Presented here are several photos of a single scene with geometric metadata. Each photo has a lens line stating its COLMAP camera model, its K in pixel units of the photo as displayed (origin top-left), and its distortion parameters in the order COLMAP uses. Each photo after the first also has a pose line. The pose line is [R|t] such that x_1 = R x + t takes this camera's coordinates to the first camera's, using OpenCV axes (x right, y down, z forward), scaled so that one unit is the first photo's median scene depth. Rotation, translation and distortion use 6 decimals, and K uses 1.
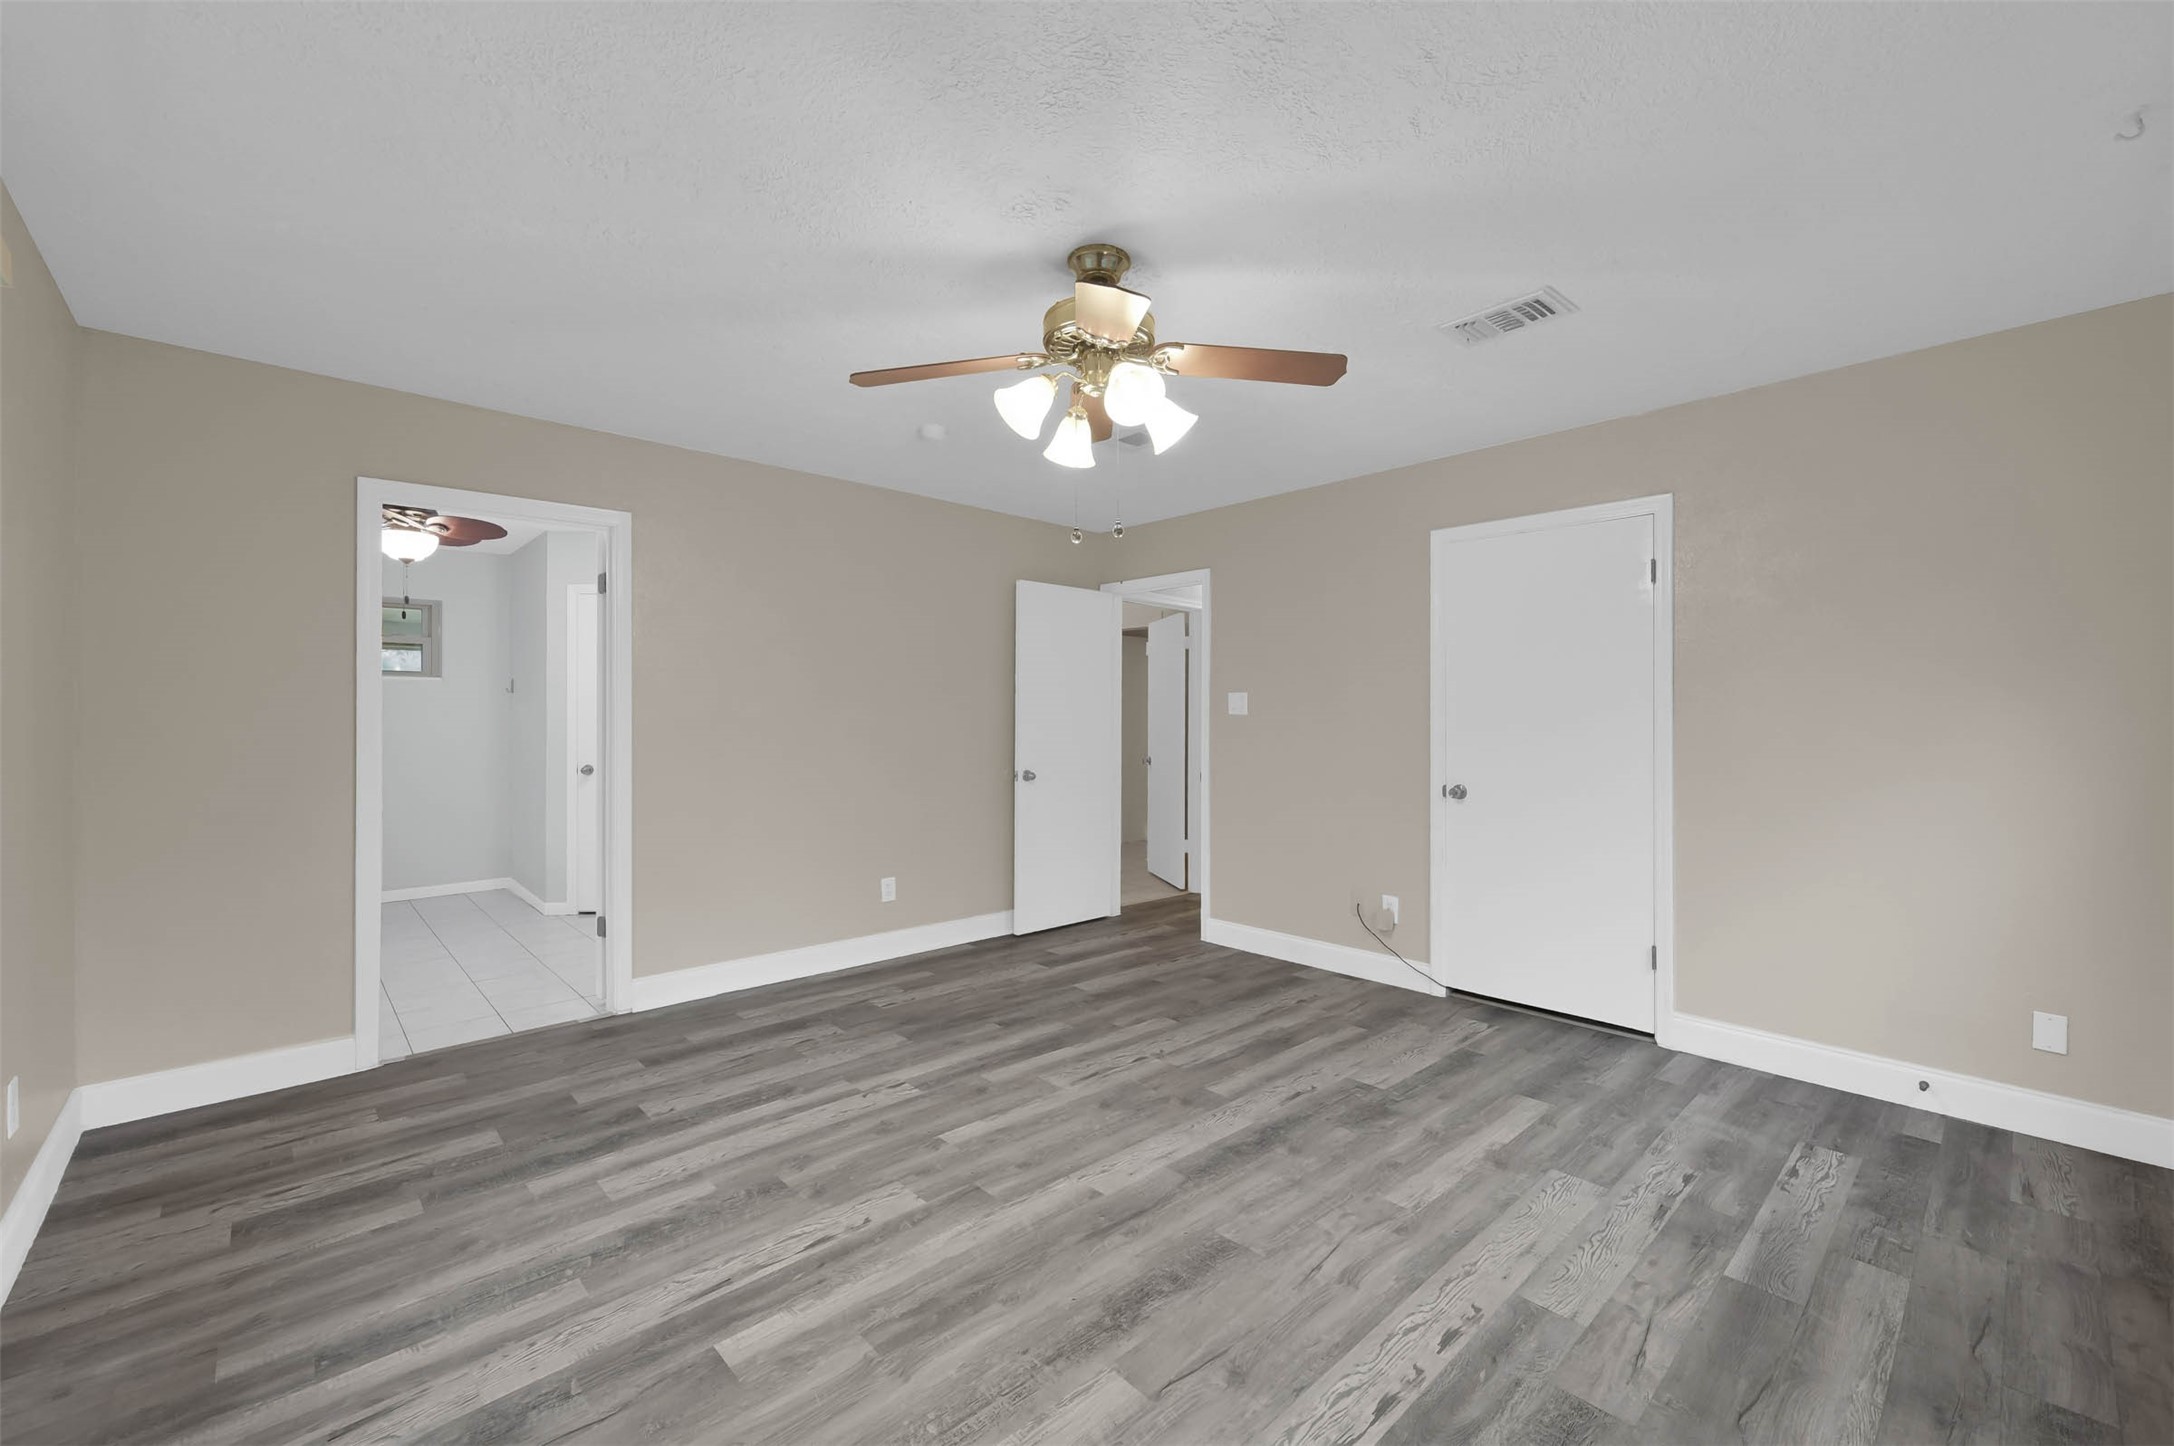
lens RADIAL K [[881.6, 0, 1097.6], [0, 881.6, 703.1], [0, 0, 1]] dist [-0.000958, 0.000054]
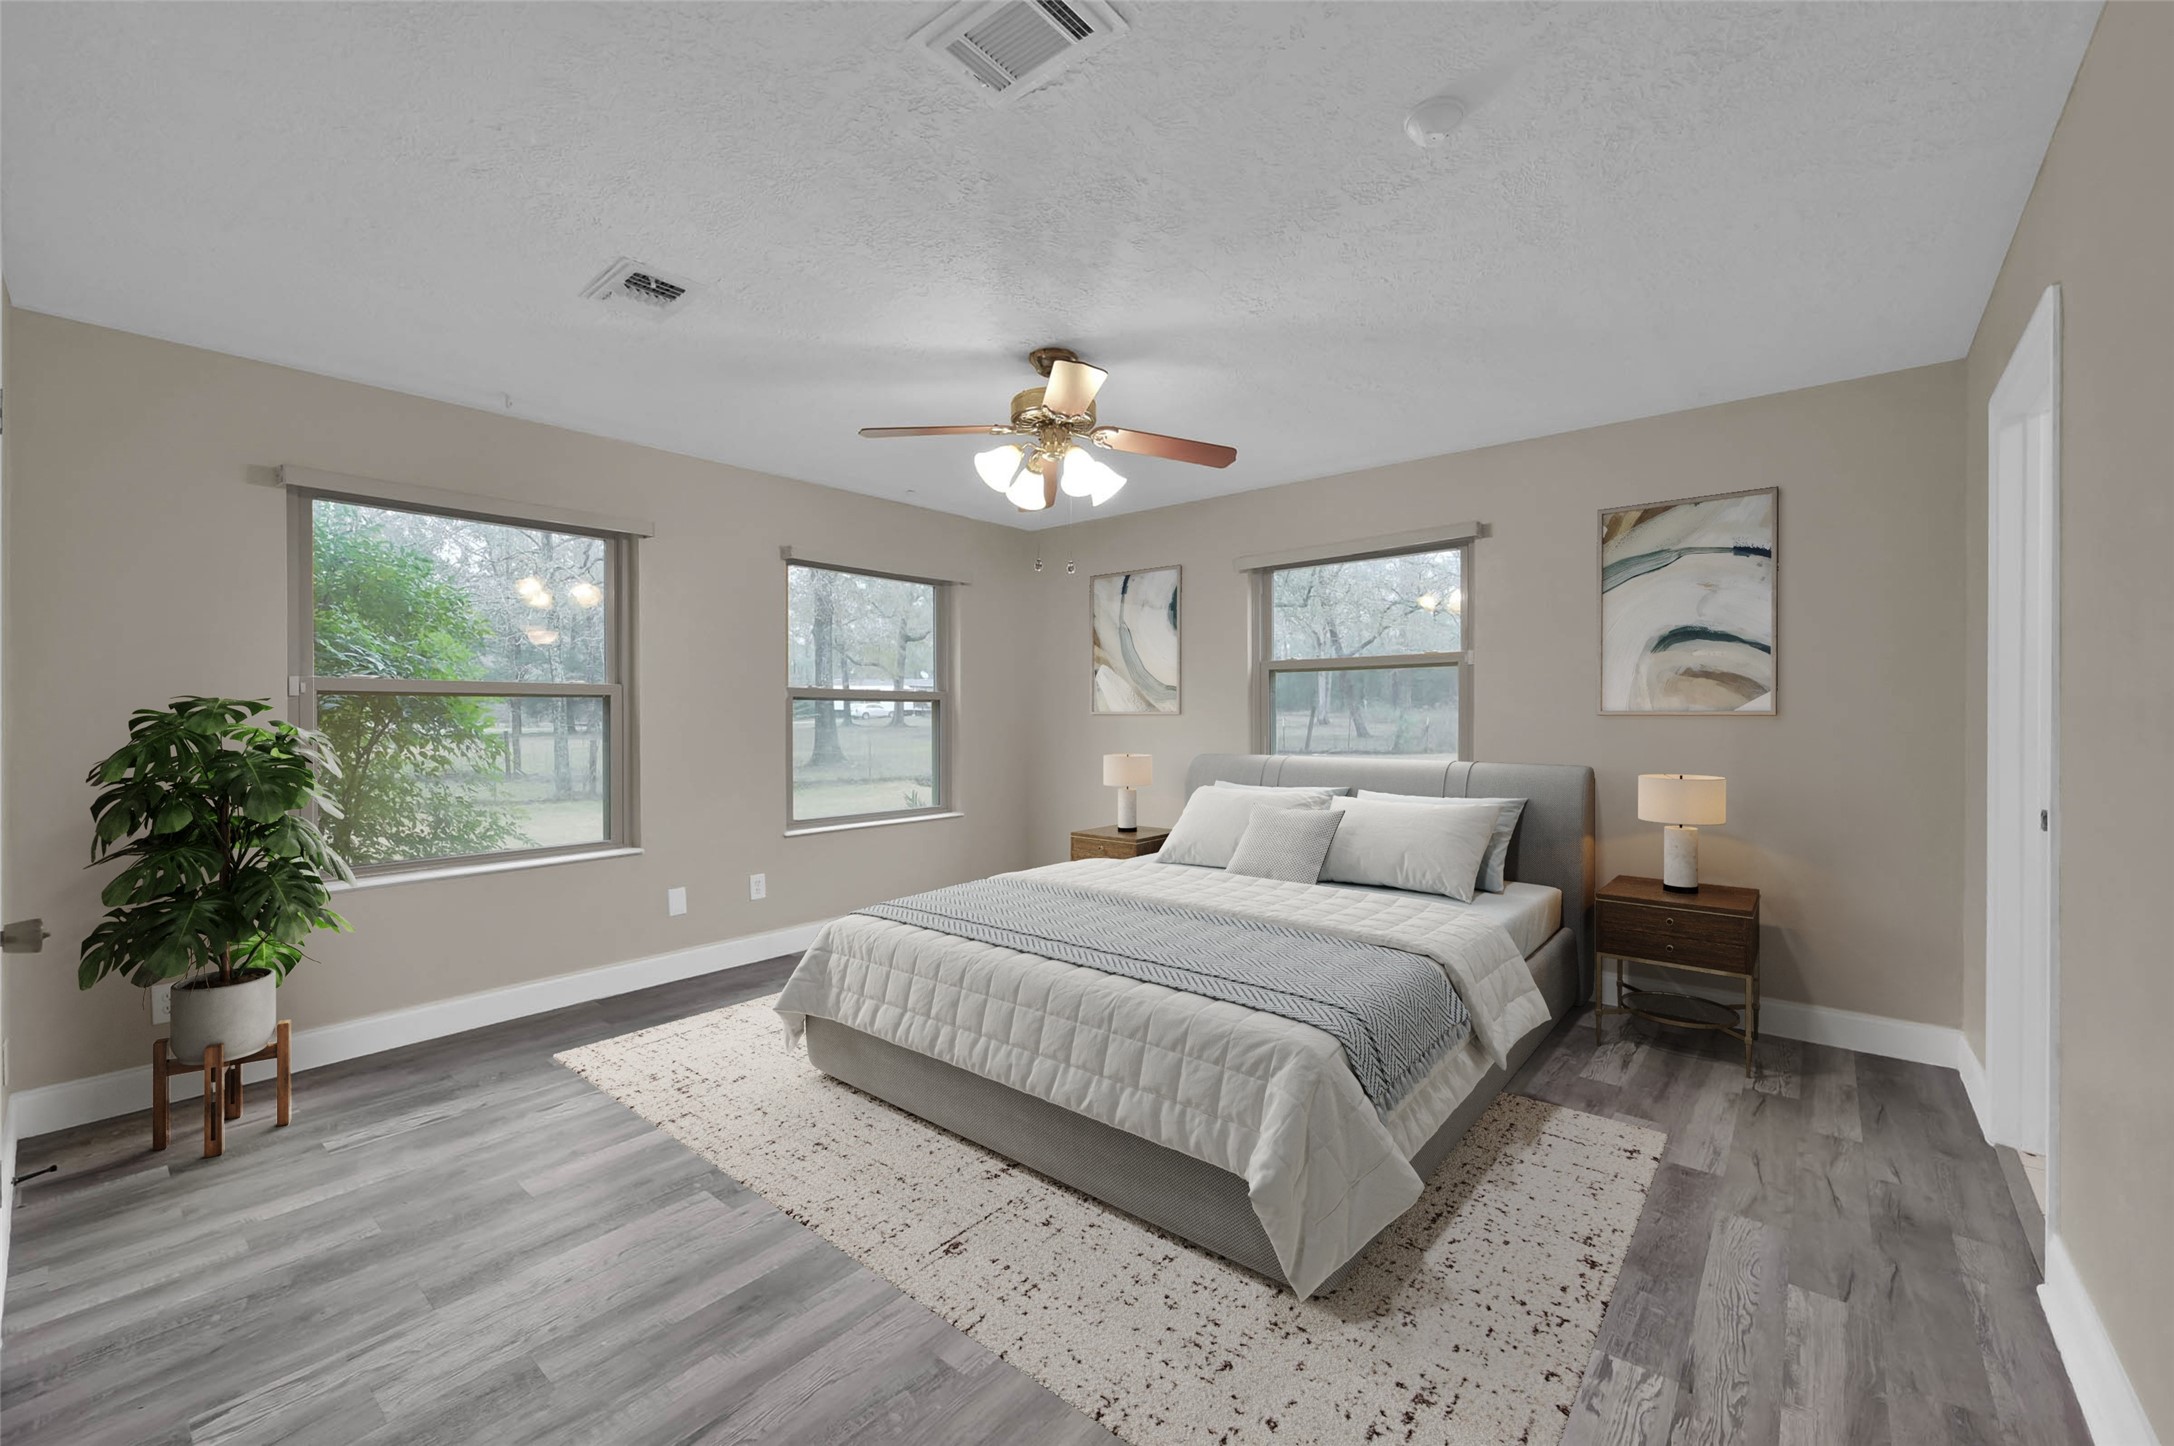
lens RADIAL K [[866.7, 0, 1086.7], [0, 866.7, 715.3], [0, 0, 1]] dist [-0.000508, 0.000157]
pose [[-0.993384, 0.005387, -0.114717, 0.080290], [0.006578, 0.999928, -0.010006, 0.033109], [0.114655, -0.010694, -0.993348, 1.817951]]
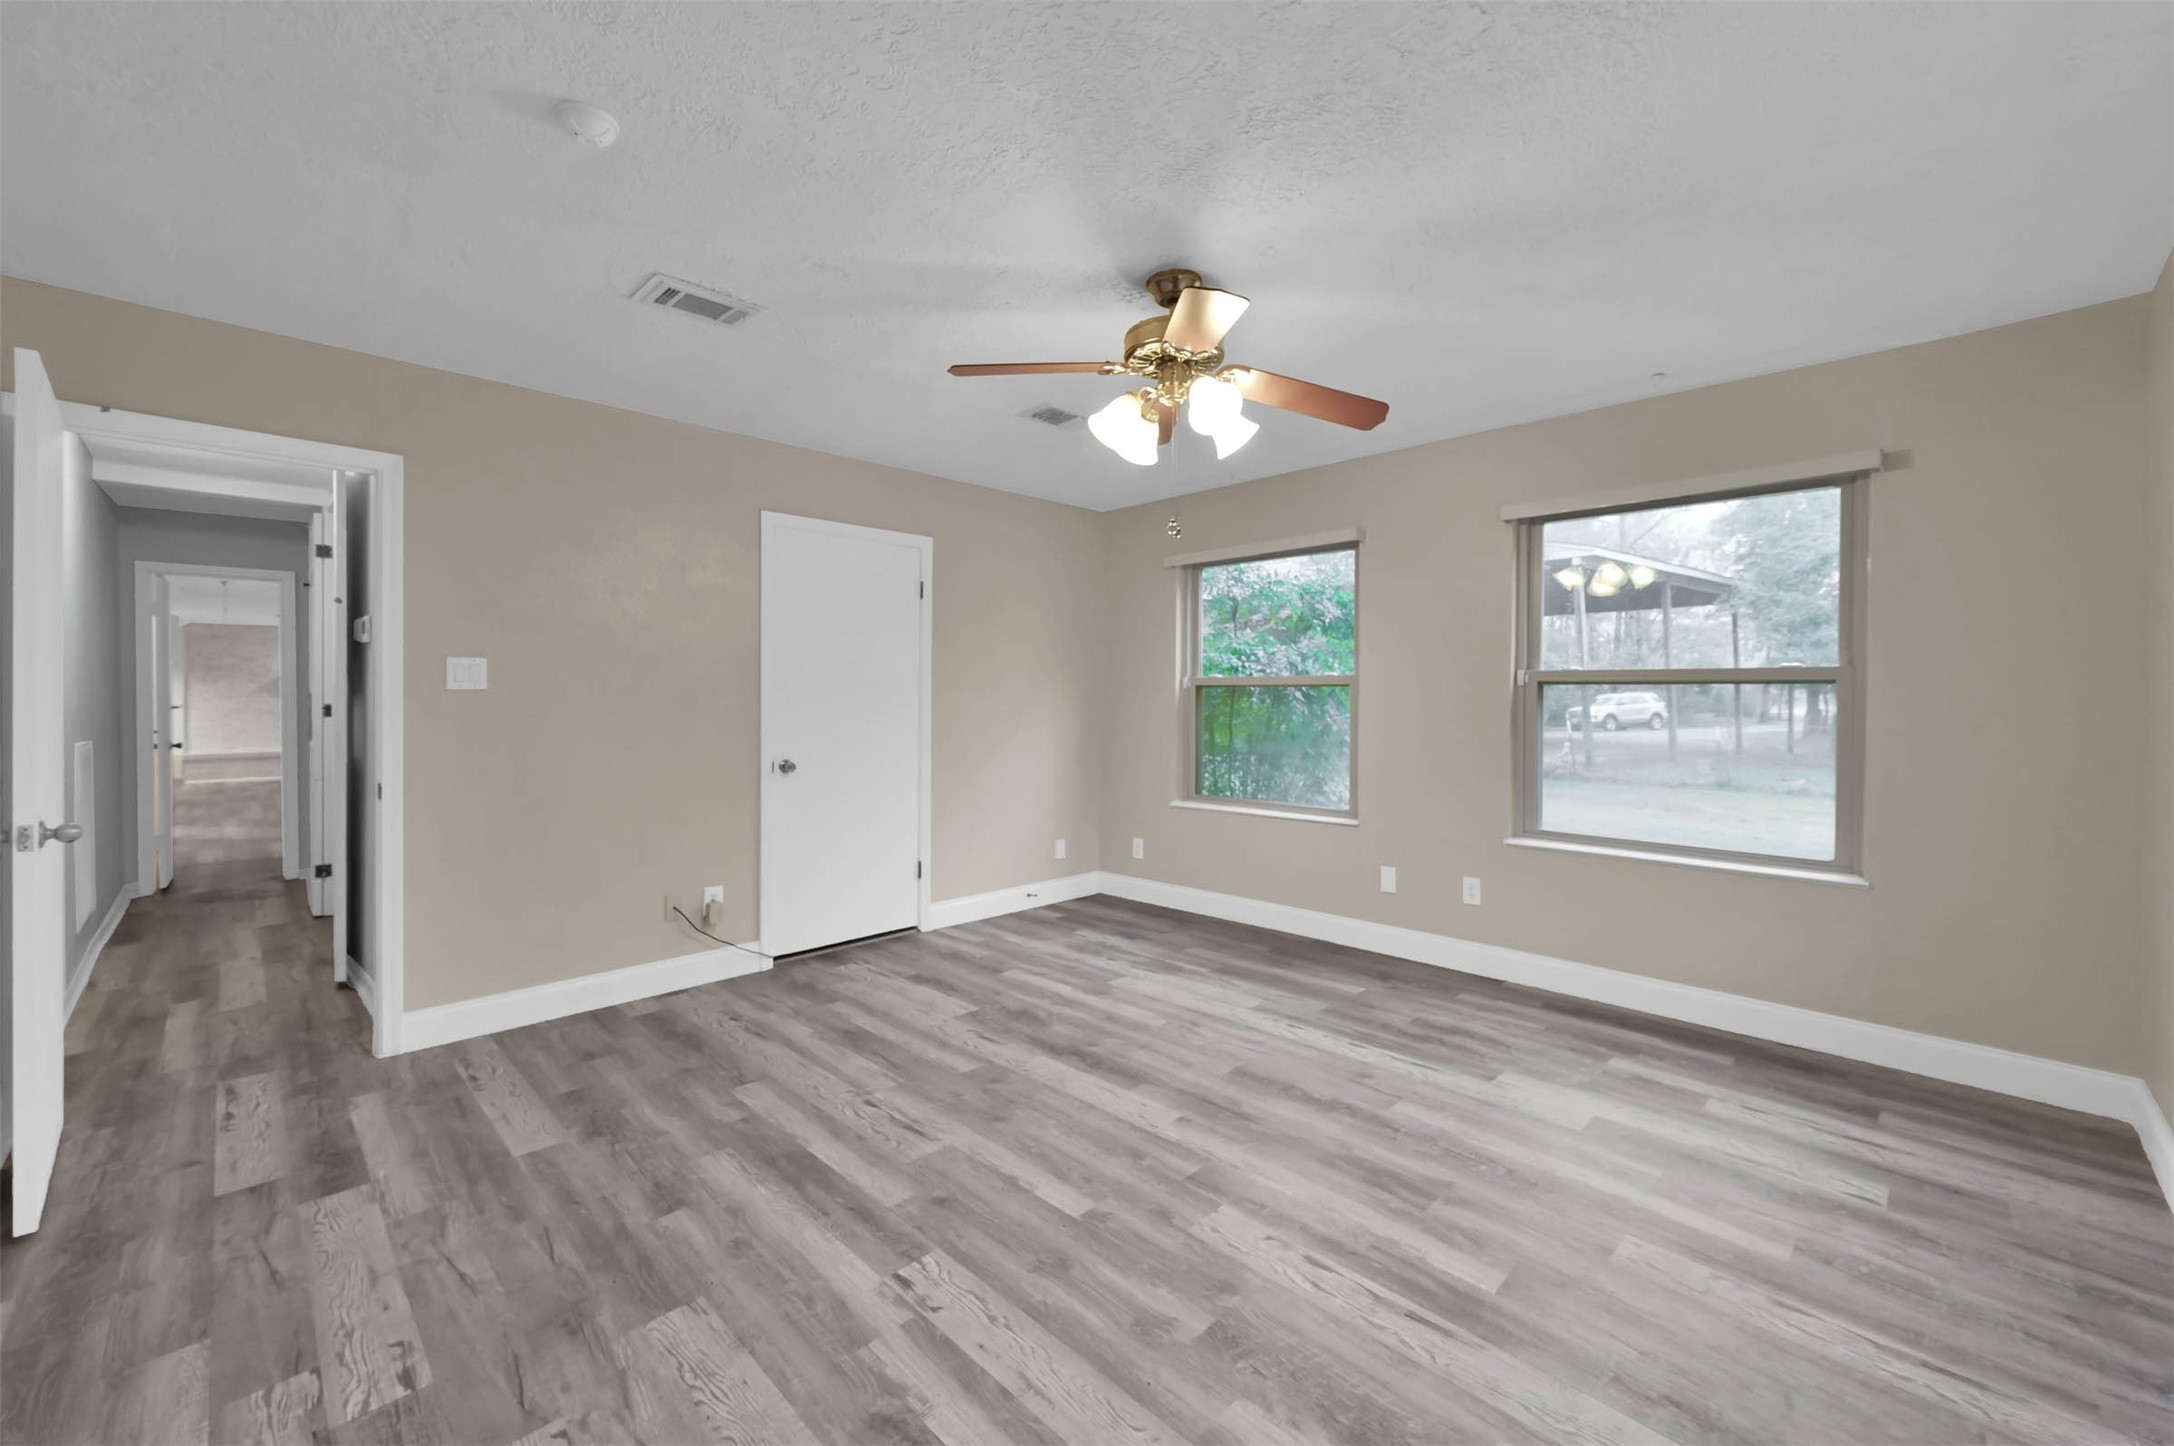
lens RADIAL K [[868.2, 0, 1095.2], [0, 868.2, 703.1], [0, 0, 1]] dist [-0.000866, -0.000256]
pose [[-0.037055, -0.005841, 0.999296, -0.857737], [-0.016679, 0.999847, 0.005225, 0.018194], [-0.999174, -0.016473, -0.037146, 0.904968]]
